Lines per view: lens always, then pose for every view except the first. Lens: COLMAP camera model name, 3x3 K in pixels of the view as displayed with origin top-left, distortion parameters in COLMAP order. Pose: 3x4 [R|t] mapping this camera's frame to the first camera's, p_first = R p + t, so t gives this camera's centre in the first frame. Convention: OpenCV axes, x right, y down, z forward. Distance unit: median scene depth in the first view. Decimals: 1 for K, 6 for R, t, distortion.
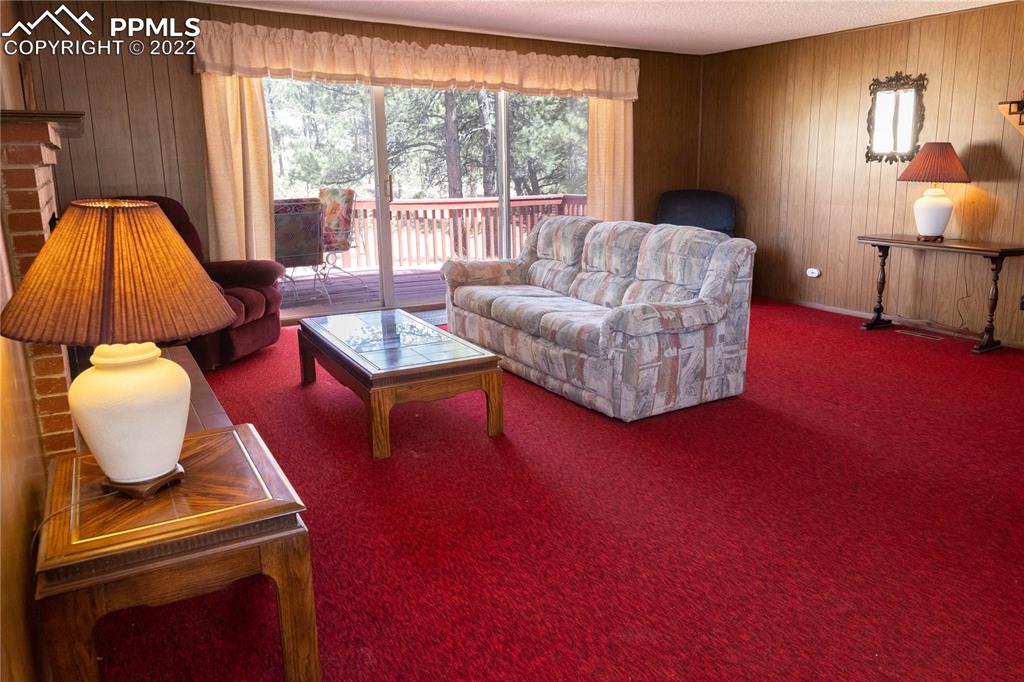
lens RADIAL K [[766.2, 0, 510.3], [0, 766.2, 340.2], [0, 0, 1]] dist [-0.008227, -0.004239]
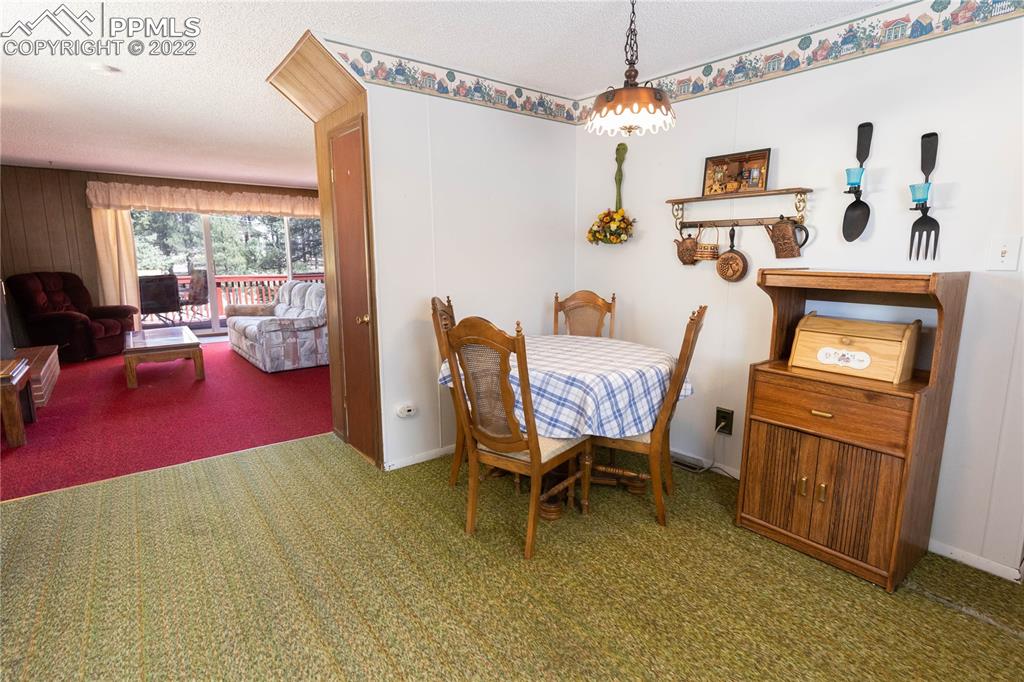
lens RADIAL K [[535.8, 0, 512.7], [0, 535.8, 343.3], [0, 0, 1]] dist [0.002350, 0.001099]
pose [[0.993270, -0.024732, 0.113147, 0.467003], [0.031411, 0.997844, -0.057634, 0.093013], [-0.111477, 0.060800, 0.991905, -0.410011]]
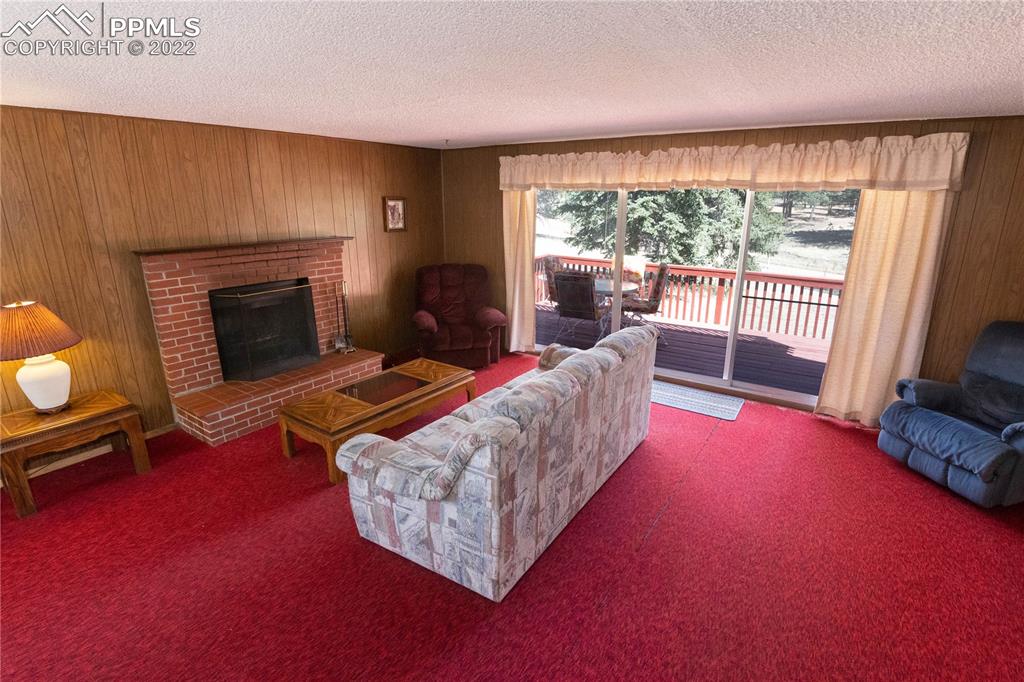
lens RADIAL K [[469.7, 0, 504.1], [0, 469.7, 345.3], [0, 0, 1]] dist [-0.036816, -0.000283]
pose [[0.422462, 0.254939, -0.869788, 0.509475], [-0.201735, 0.962005, 0.183984, -0.216106], [0.883645, 0.097741, 0.457840, 0.583099]]
